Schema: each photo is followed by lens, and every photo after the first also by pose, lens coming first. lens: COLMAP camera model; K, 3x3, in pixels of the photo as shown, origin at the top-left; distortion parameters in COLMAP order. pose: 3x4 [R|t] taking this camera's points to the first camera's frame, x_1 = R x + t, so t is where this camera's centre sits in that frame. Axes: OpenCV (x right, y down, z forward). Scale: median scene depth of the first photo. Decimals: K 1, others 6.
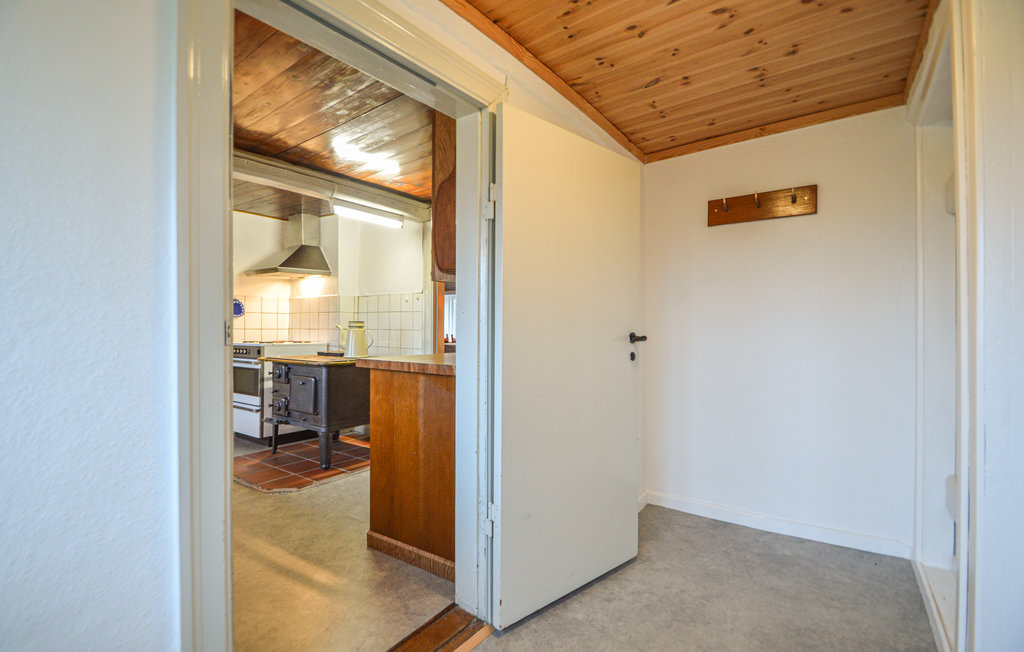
lens RADIAL K [[465.0, 0, 511.0], [0, 465.0, 327.9], [0, 0, 1]] dist [0.003581, -0.000398]
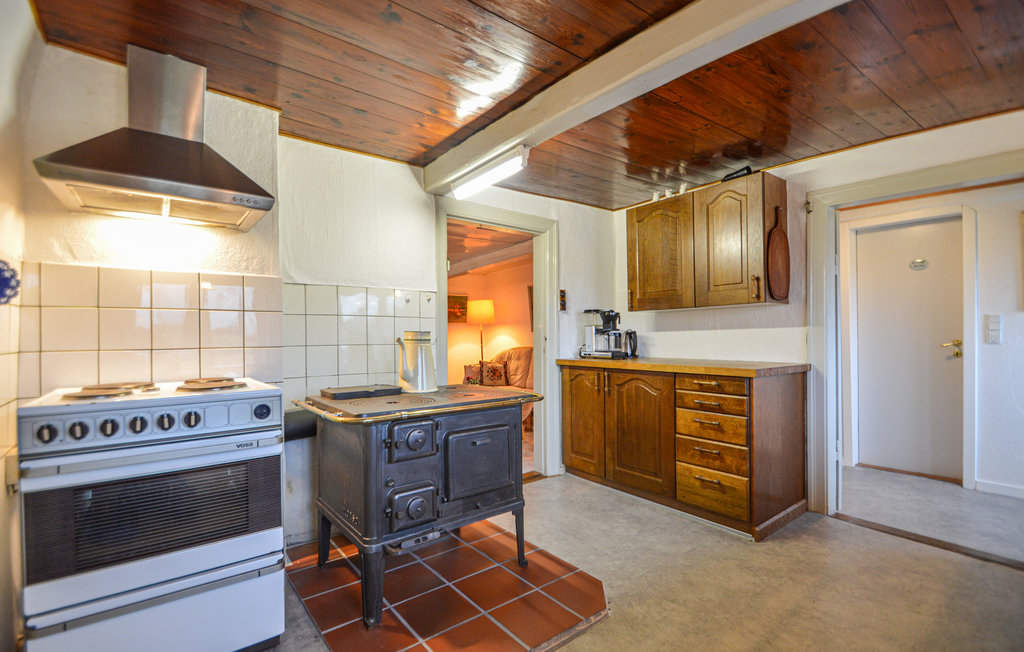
lens RADIAL K [[465.0, 0, 513.4], [0, 465.0, 334.1], [0, 0, 1]] dist [0.003581, -0.000398]
pose [[0.273256, 0.009230, 0.961897, -1.074163], [0.008460, 0.999892, -0.011998, -0.002296], [-0.961904, 0.011416, 0.273149, 0.890196]]
